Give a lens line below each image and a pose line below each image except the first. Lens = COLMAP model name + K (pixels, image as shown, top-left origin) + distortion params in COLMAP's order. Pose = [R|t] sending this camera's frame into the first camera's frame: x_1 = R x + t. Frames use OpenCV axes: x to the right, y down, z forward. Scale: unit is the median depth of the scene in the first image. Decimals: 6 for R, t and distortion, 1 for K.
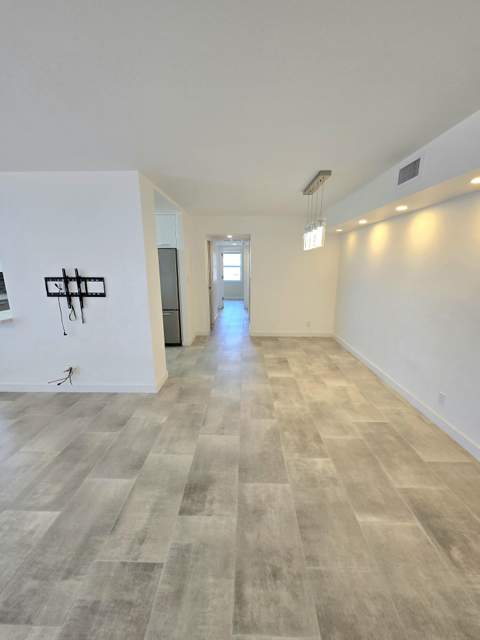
lens RADIAL K [[250.7, 0, 239.9], [0, 250.7, 318.0], [0, 0, 1]] dist [0.001884, -0.000477]
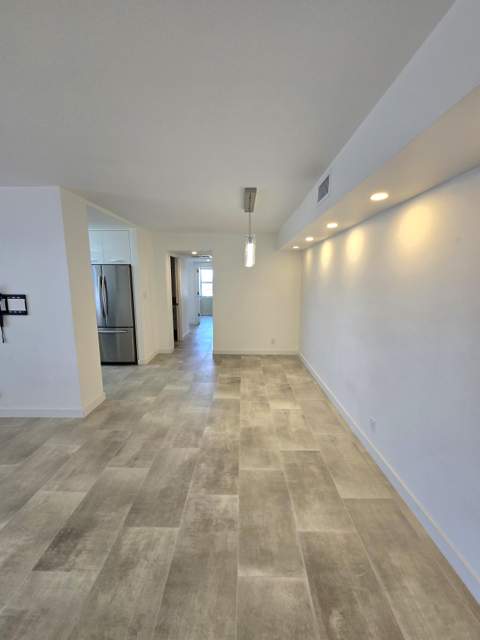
lens RADIAL K [[250.7, 0, 239.9], [0, 250.7, 318.0], [0, 0, 1]] dist [0.001884, -0.000477]
pose [[0.999932, 0.000668, 0.011645, 0.286589], [0.000040, 0.998158, -0.060661, -0.016987], [-0.011664, 0.060657, 0.998091, 0.049553]]
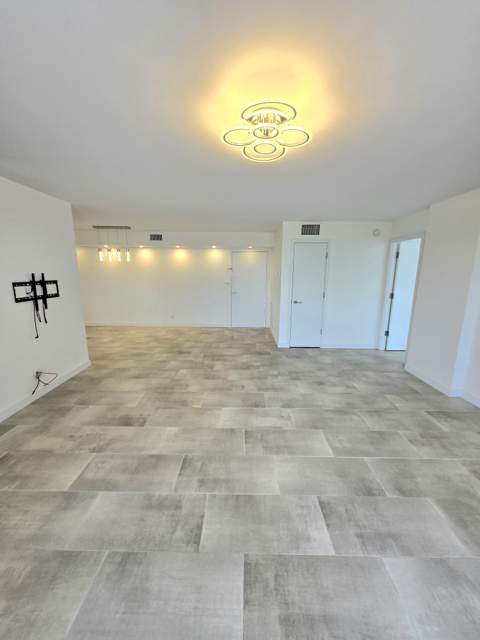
lens RADIAL K [[250.7, 0, 239.9], [0, 250.7, 318.0], [0, 0, 1]] dist [0.001884, -0.000477]
pose [[-0.008739, -0.186033, 0.982505, -1.939468], [0.204226, 0.961500, 0.183873, -0.033468], [-0.978885, 0.202260, 0.029591, 0.158491]]
